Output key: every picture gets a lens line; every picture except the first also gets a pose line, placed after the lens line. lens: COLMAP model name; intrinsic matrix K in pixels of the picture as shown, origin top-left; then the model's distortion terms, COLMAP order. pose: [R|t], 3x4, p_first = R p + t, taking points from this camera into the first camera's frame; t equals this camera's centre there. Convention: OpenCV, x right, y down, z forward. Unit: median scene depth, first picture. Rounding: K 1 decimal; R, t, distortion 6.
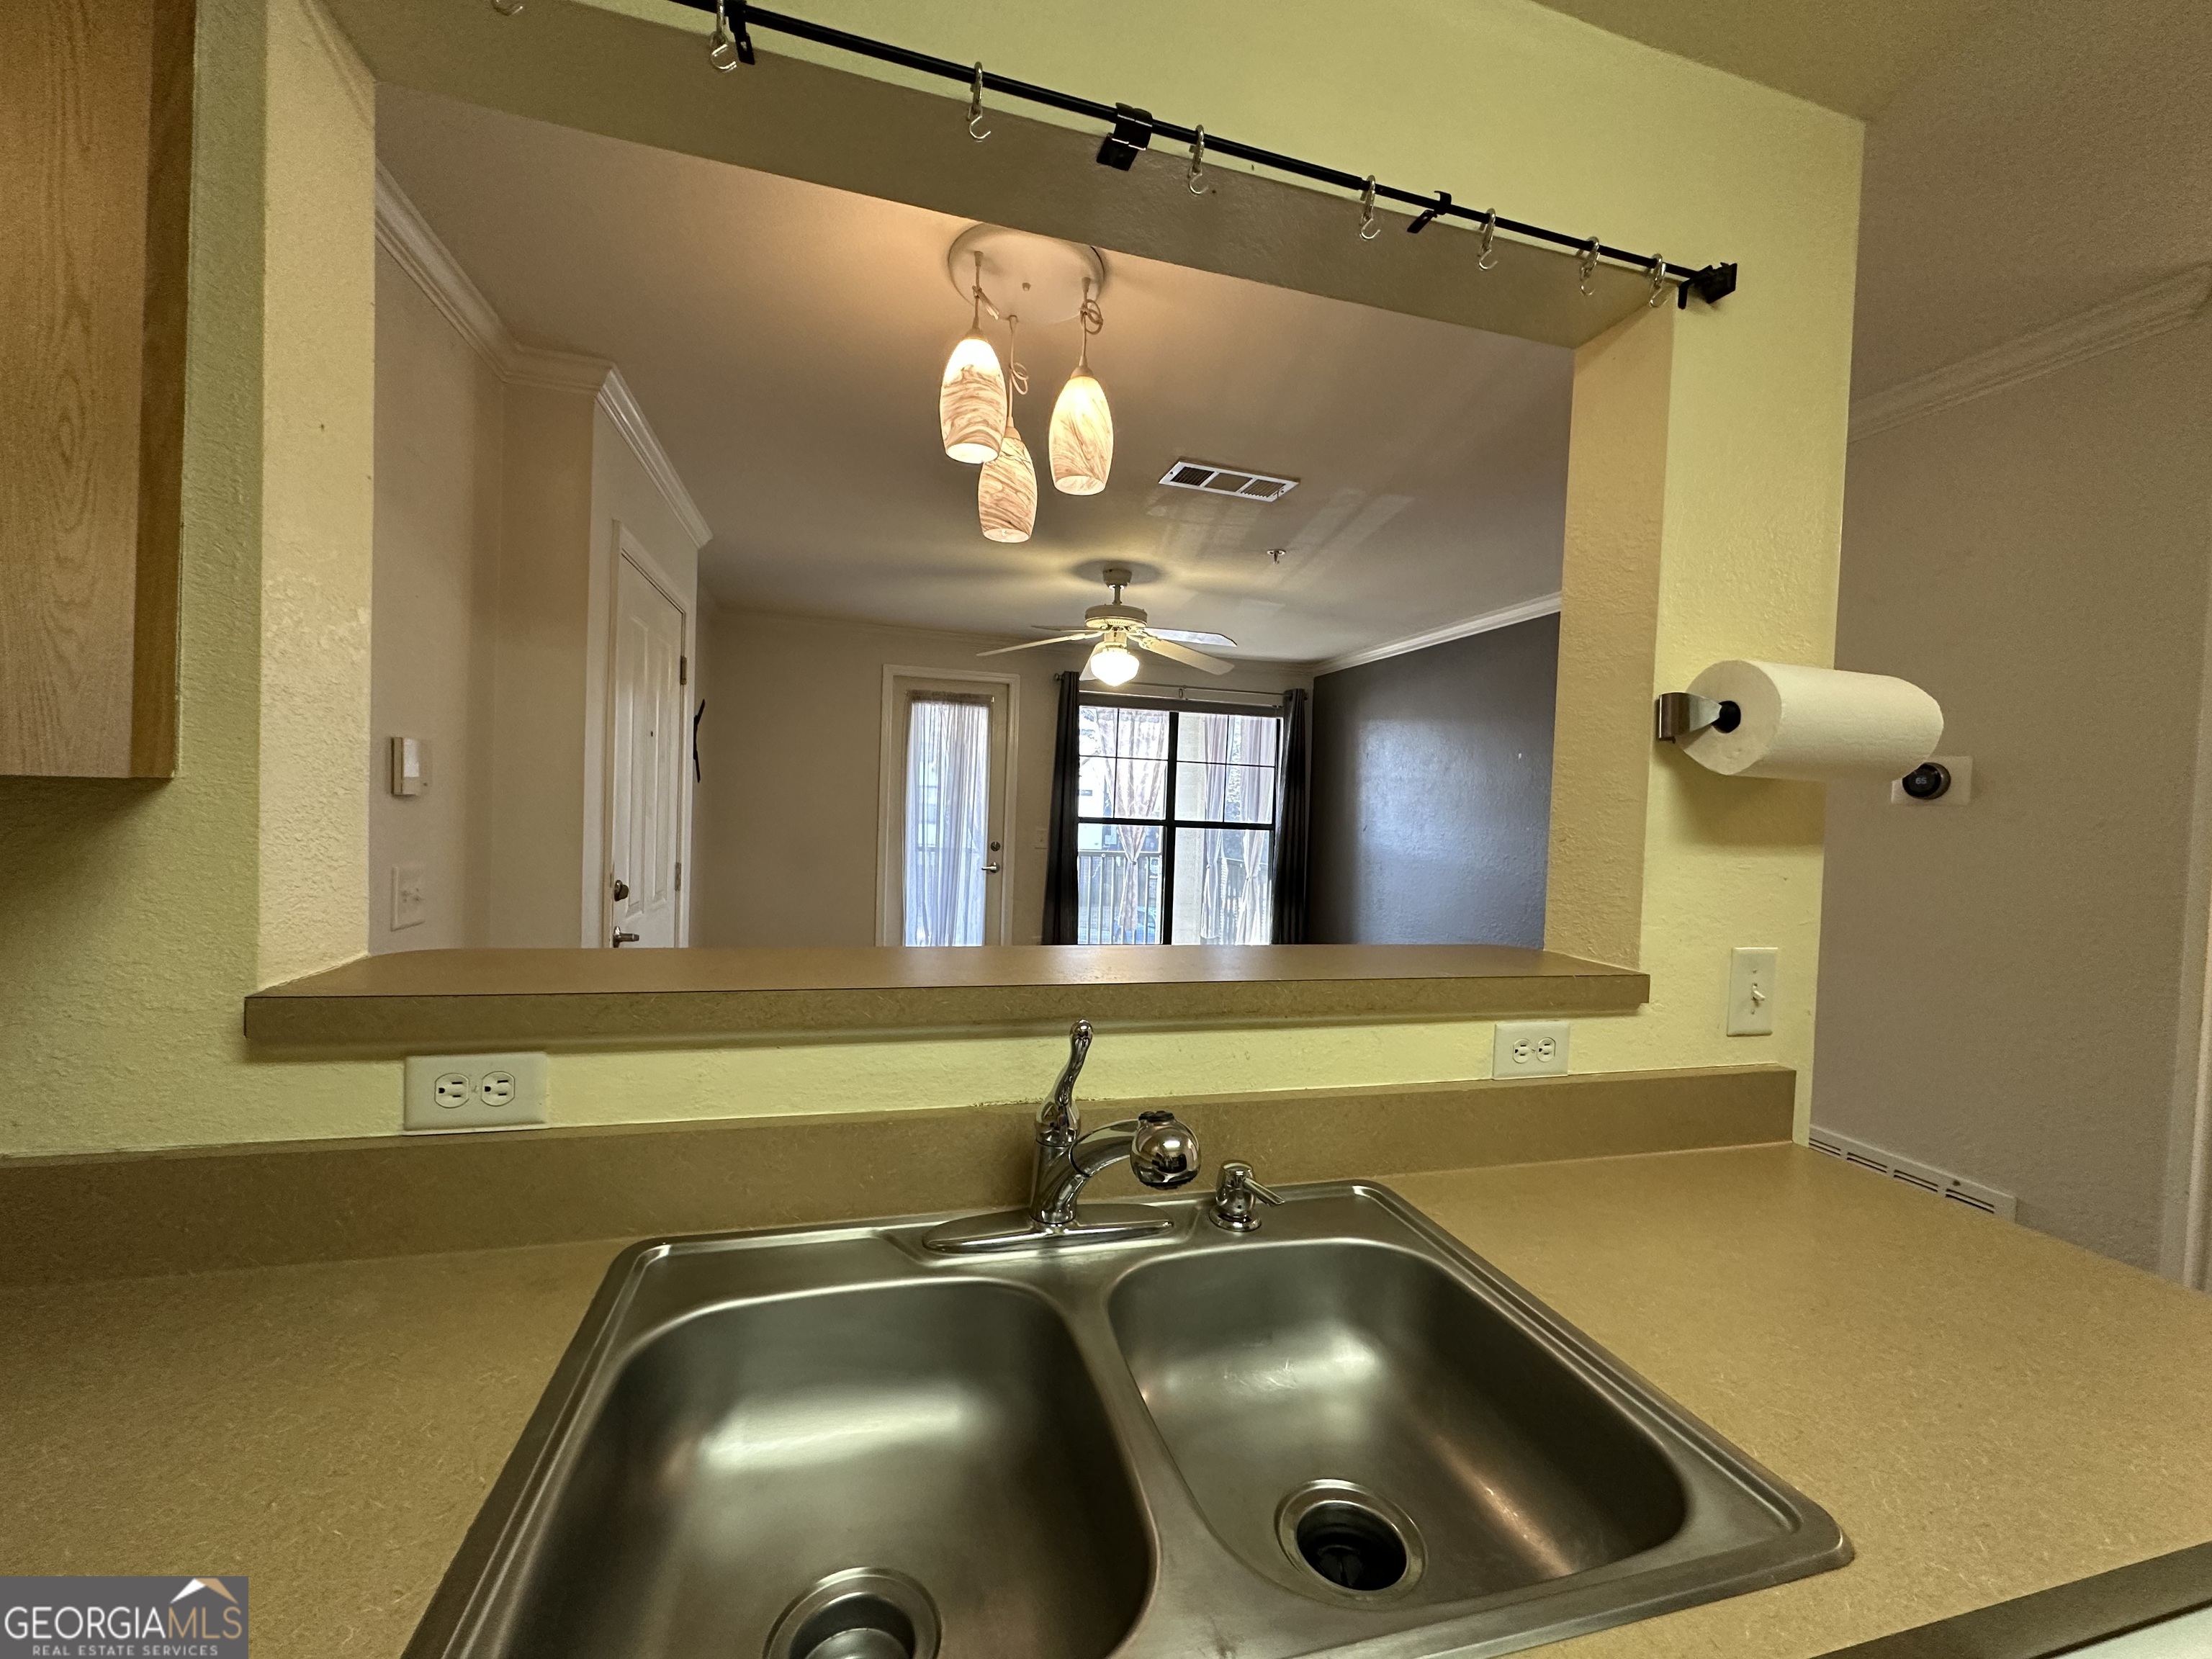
lens RADIAL K [[875.8, 0, 1103.4], [0, 875.8, 832.1], [0, 0, 1]] dist [0.002531, -0.000442]
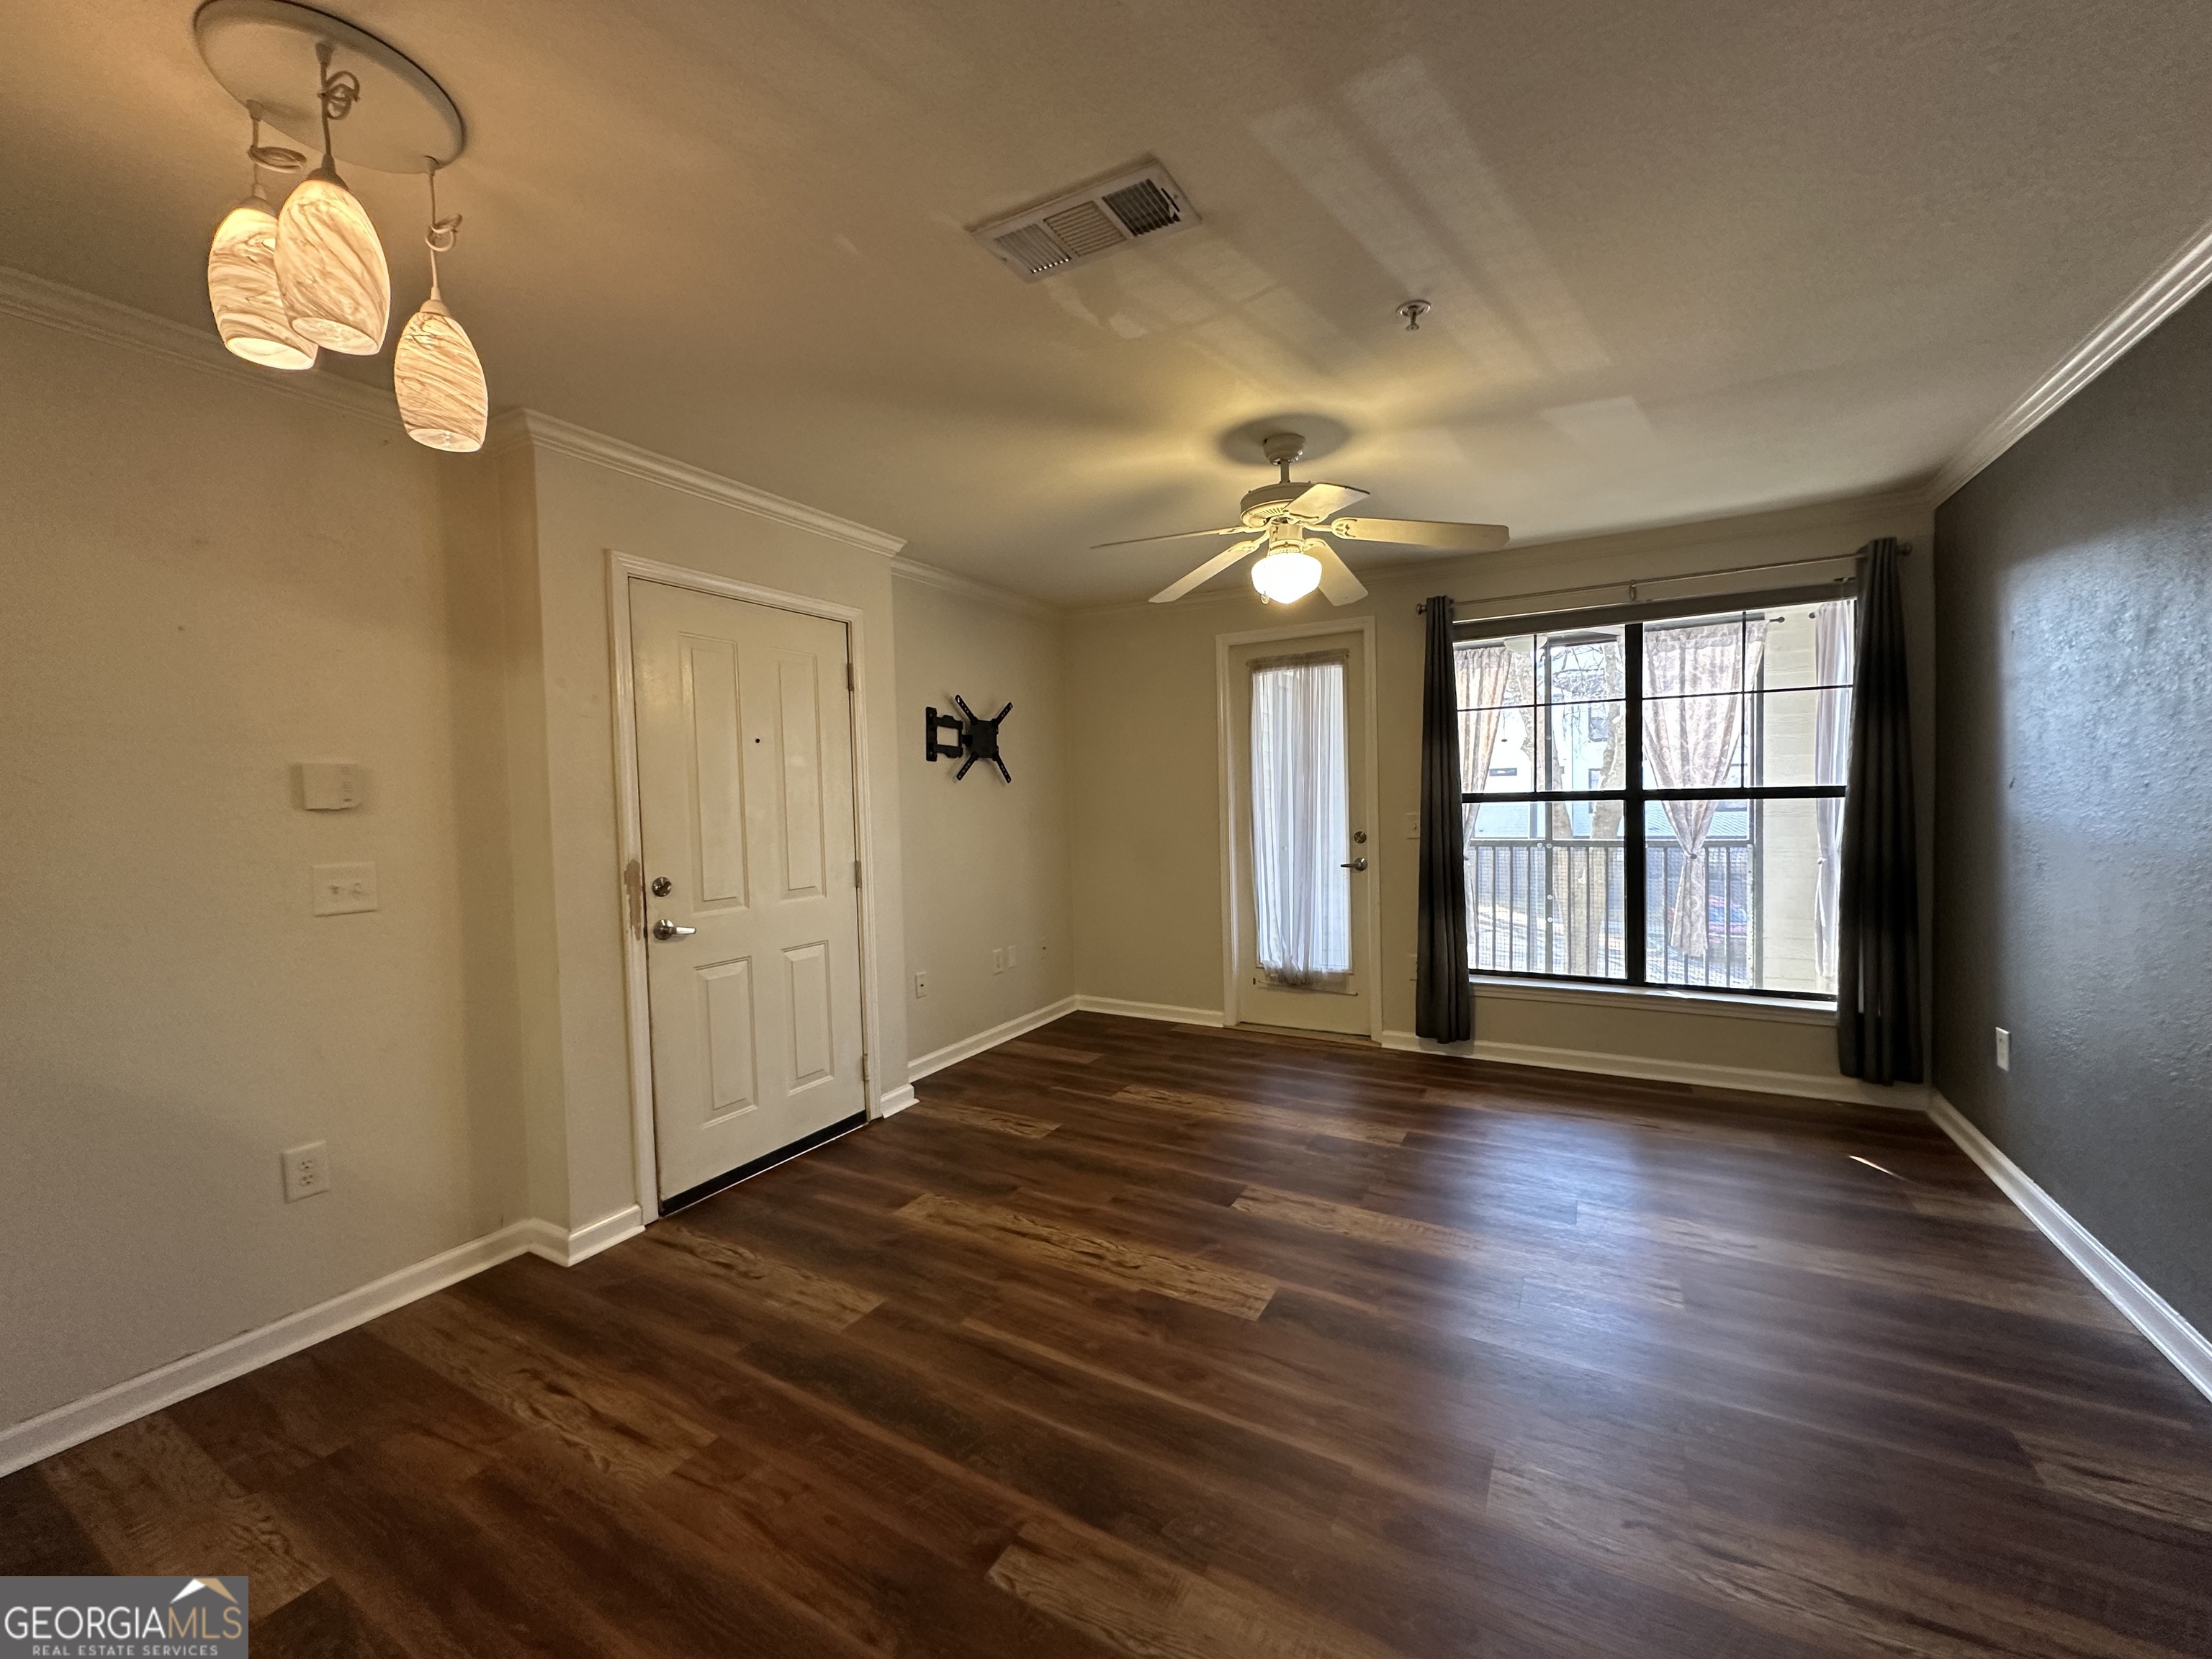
lens RADIAL K [[875.8, 0, 1103.4], [0, 875.8, 832.1], [0, 0, 1]] dist [0.002531, -0.000442]
pose [[0.708861, -0.028978, -0.704753, 0.272066], [0.032532, 0.999436, -0.008374, 0.010664], [0.704597, -0.016991, 0.709404, 0.274429]]
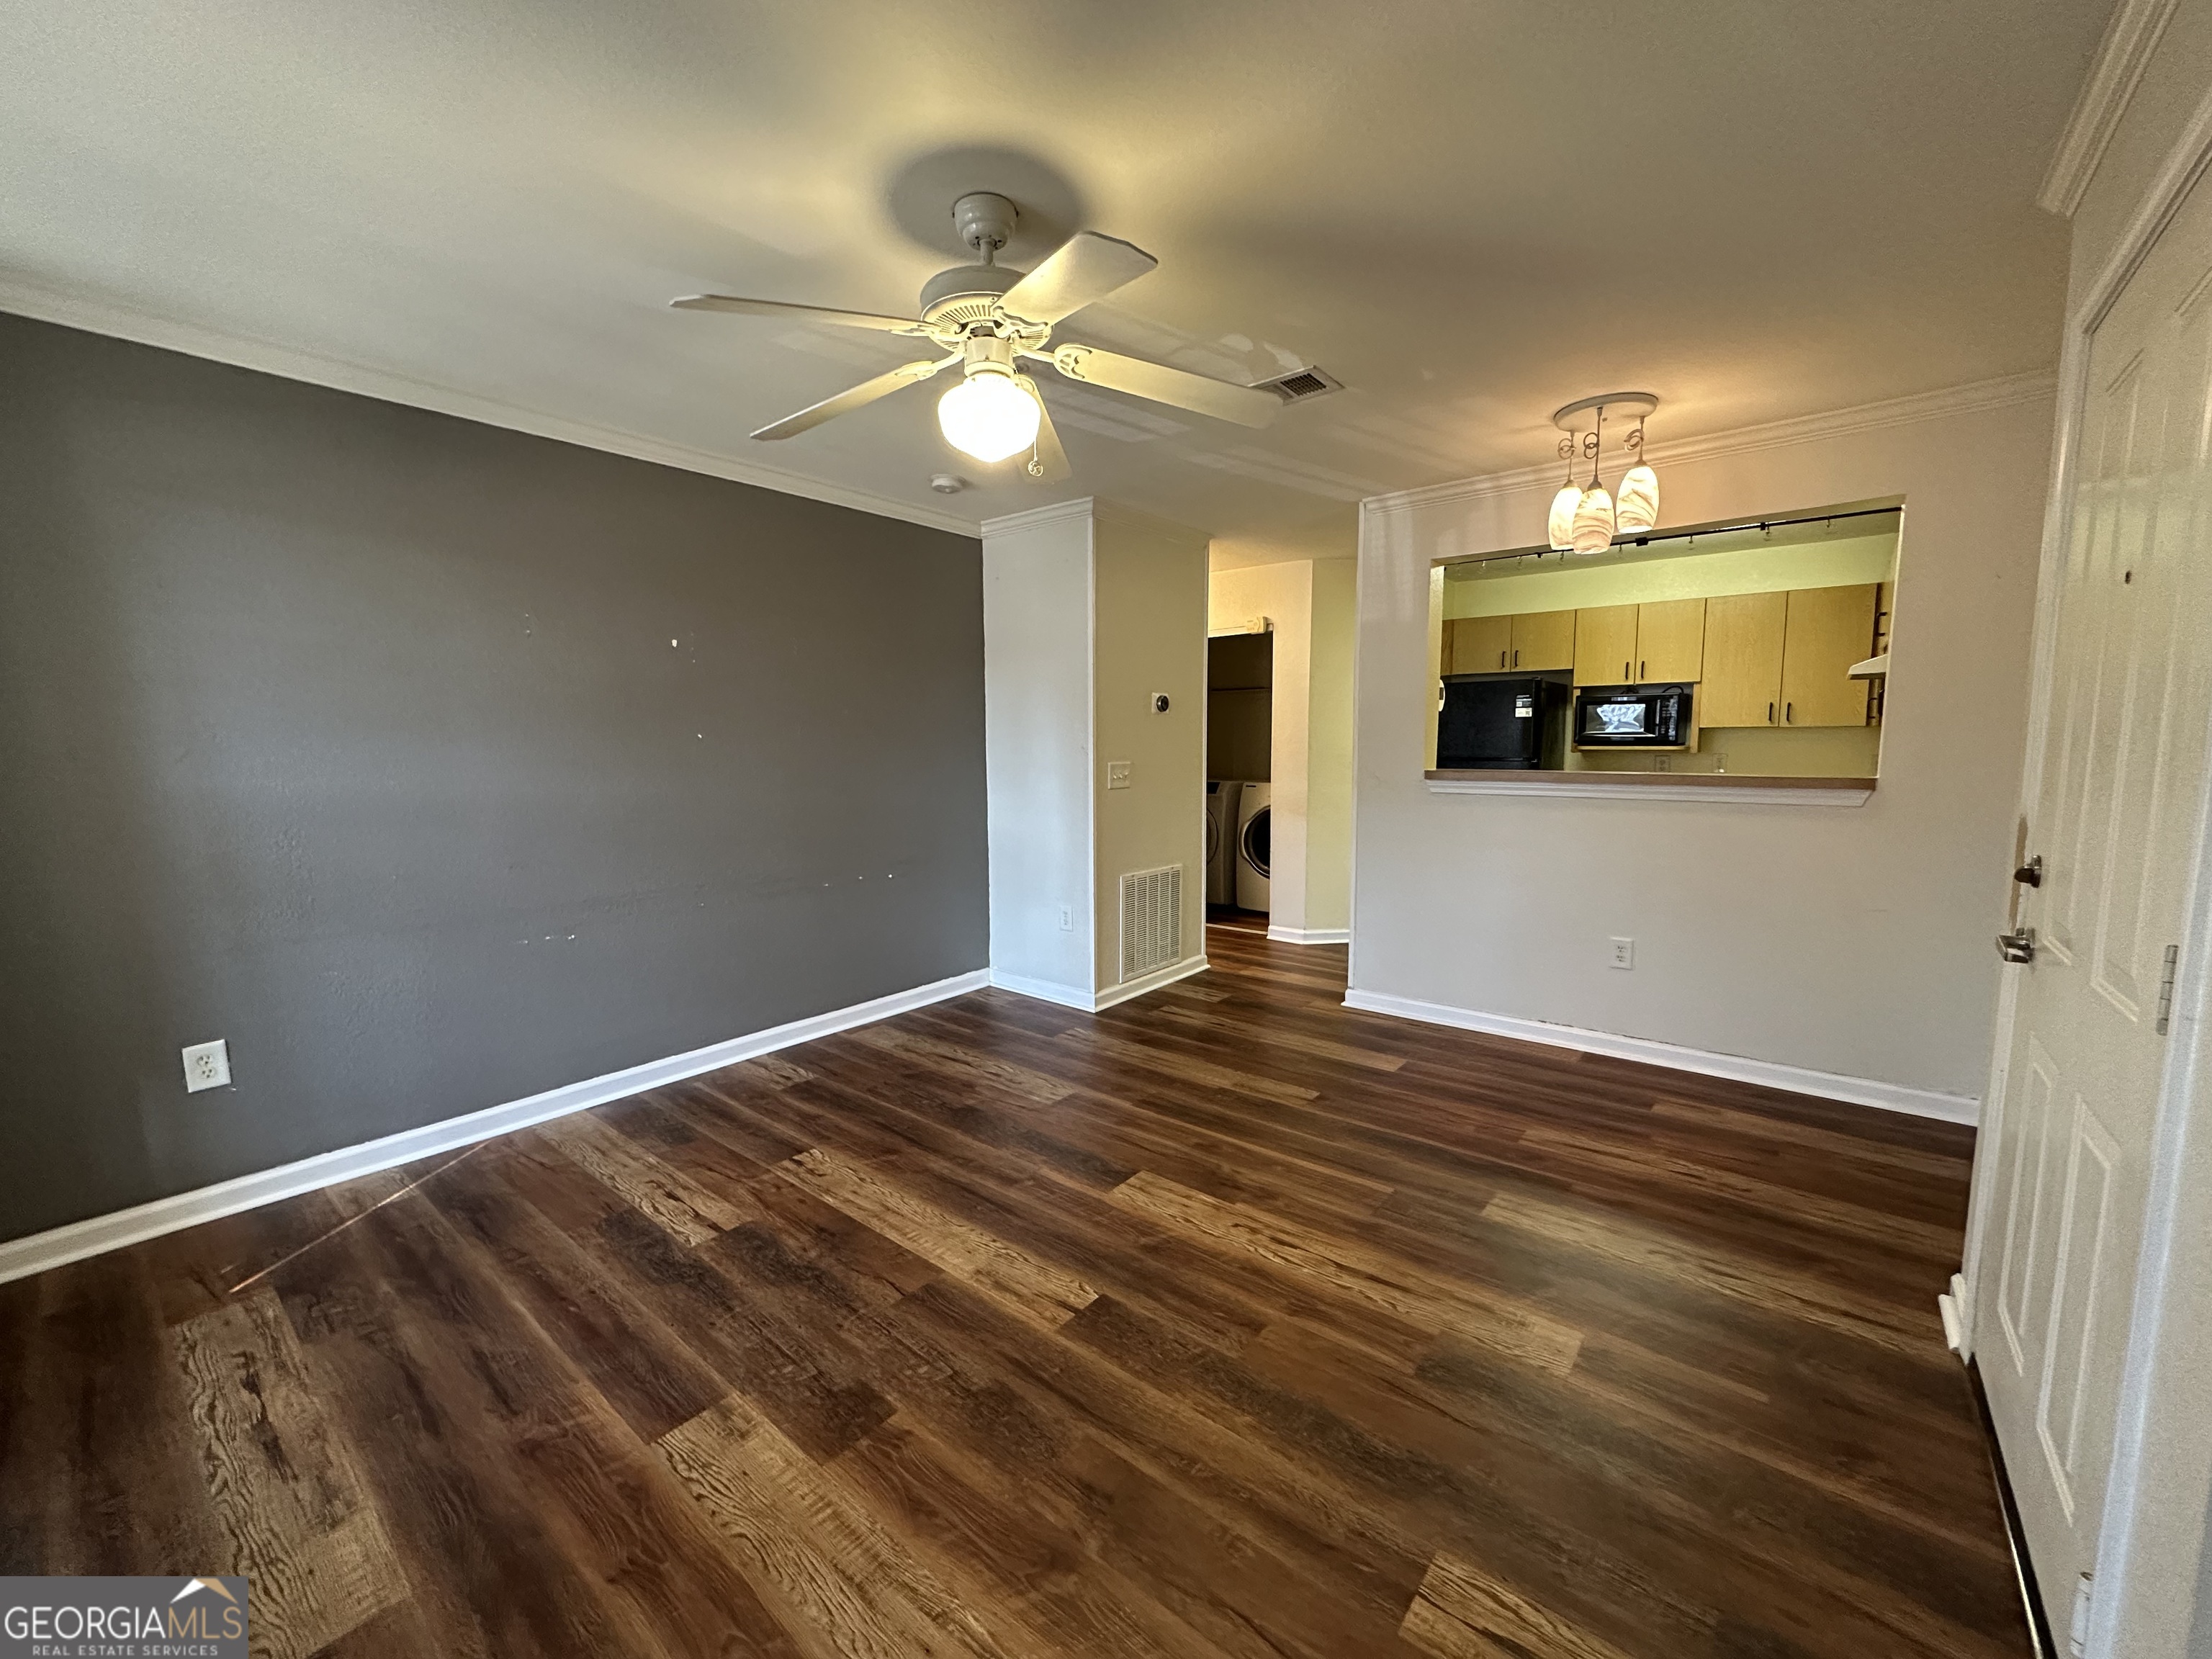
lens RADIAL K [[875.8, 0, 1103.4], [0, 875.8, 832.1], [0, 0, 1]] dist [0.002531, -0.000442]
pose [[-0.582356, -0.119692, 0.804074, -0.295311], [0.008817, 0.988113, 0.153473, -0.029000], [-0.812886, 0.096466, -0.574379, 0.853800]]
